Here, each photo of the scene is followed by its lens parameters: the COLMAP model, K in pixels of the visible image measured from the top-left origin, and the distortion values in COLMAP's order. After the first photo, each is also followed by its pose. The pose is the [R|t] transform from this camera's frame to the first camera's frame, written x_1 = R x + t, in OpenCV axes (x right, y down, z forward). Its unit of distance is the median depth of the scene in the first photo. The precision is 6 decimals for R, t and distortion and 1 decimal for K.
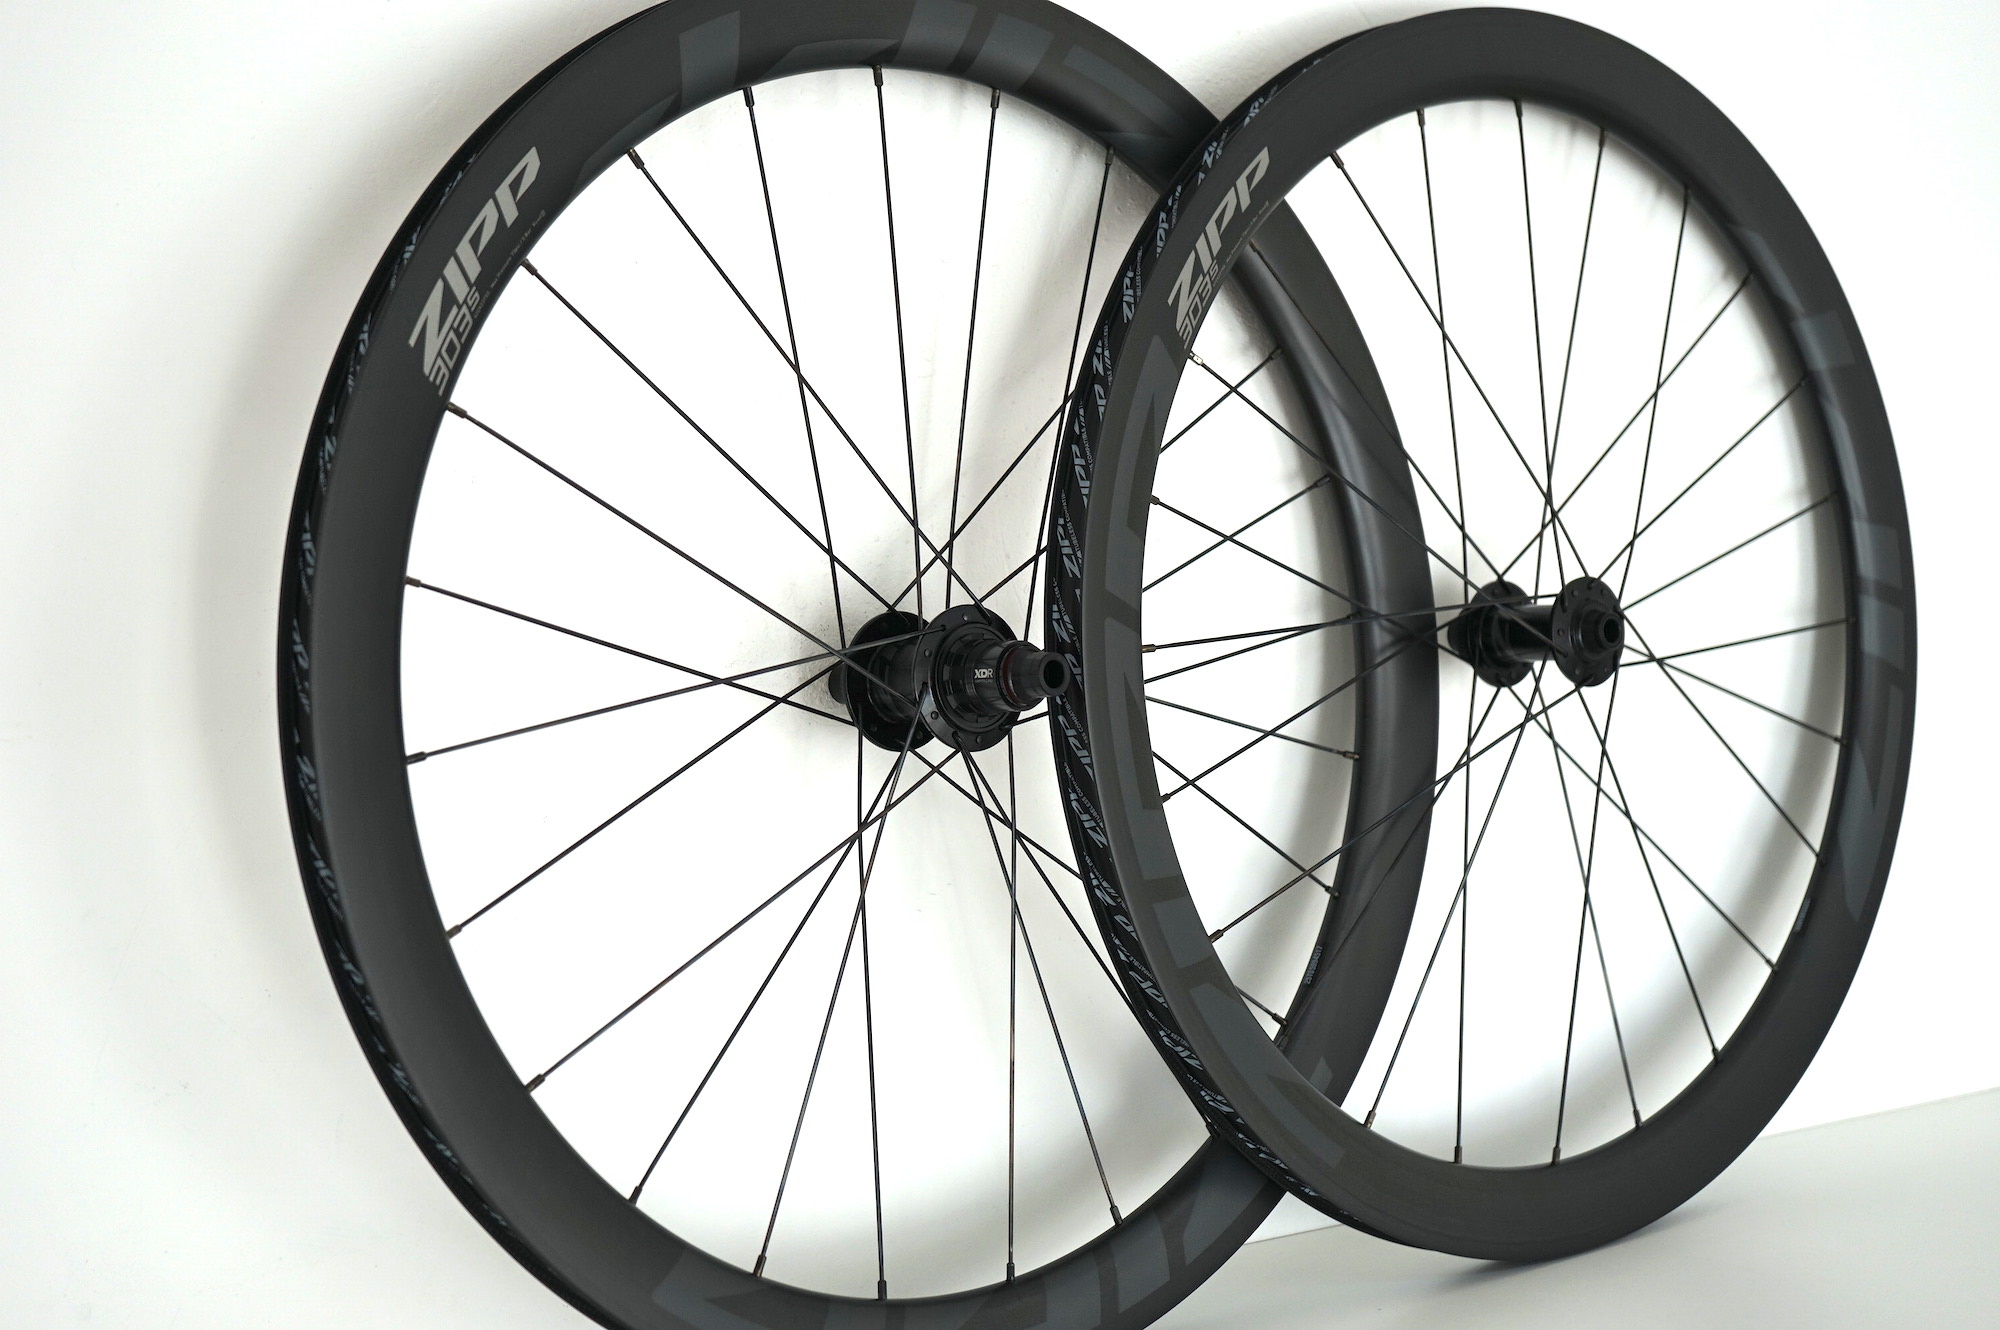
lens RADIAL K [[2951.0, 0, 1000.0], [0, 2951.0, 665.0], [0, 0, 1]] dist [-0.171252, 0.002436]
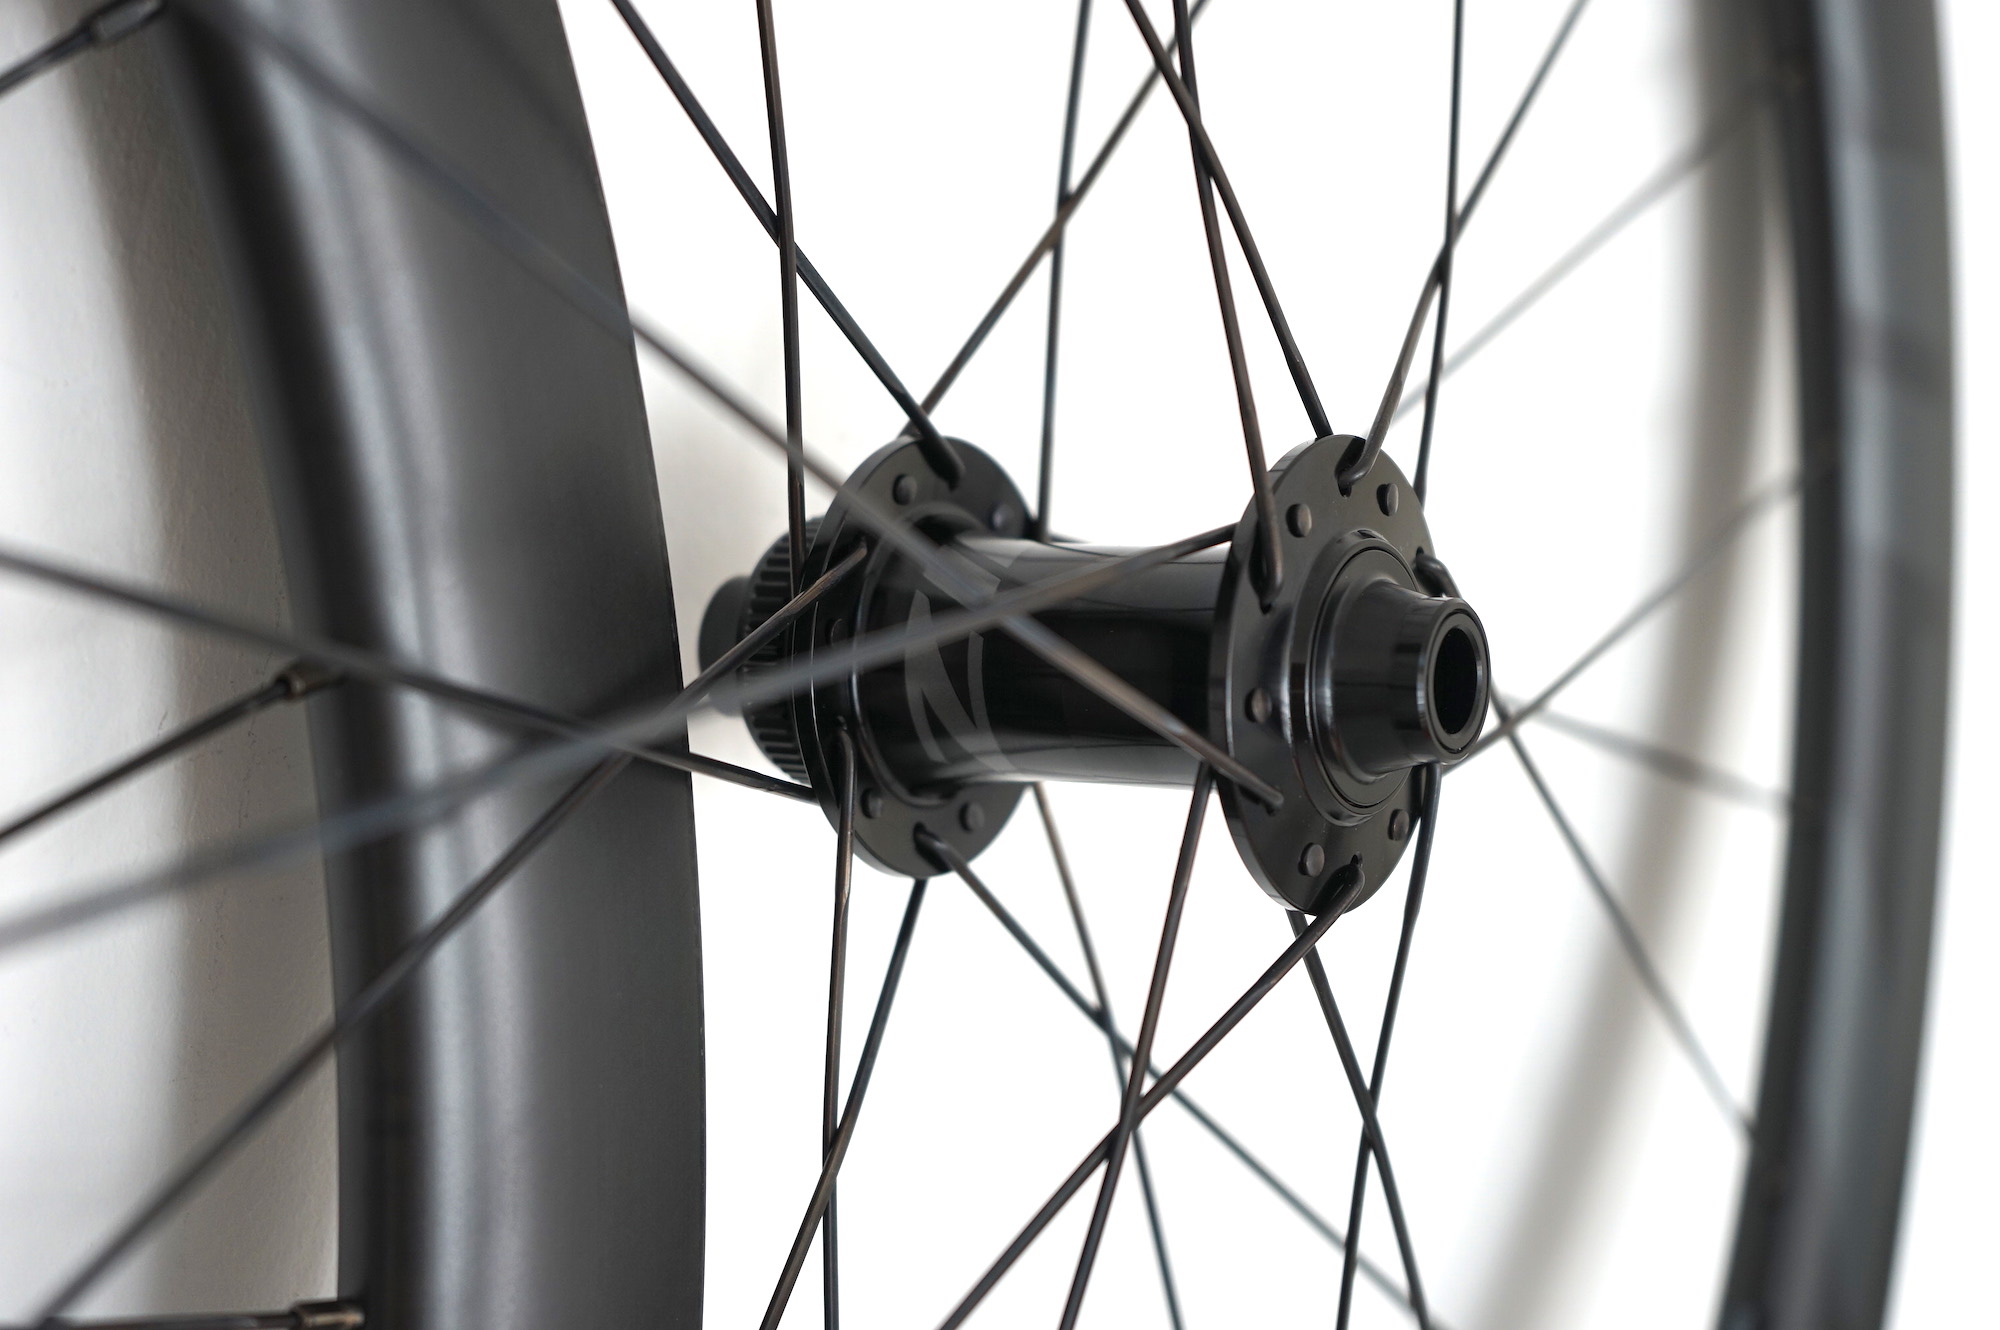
lens RADIAL K [[3085.2, 0, 1000.0], [0, 3085.2, 665.0], [0, 0, 1]] dist [-0.018105, 0.031121]
pose [[0.938804, -0.065996, 0.338070, 0.098492], [0.014468, 0.988162, 0.152727, -0.053338], [-0.344147, -0.138490, 0.928646, 0.831877]]
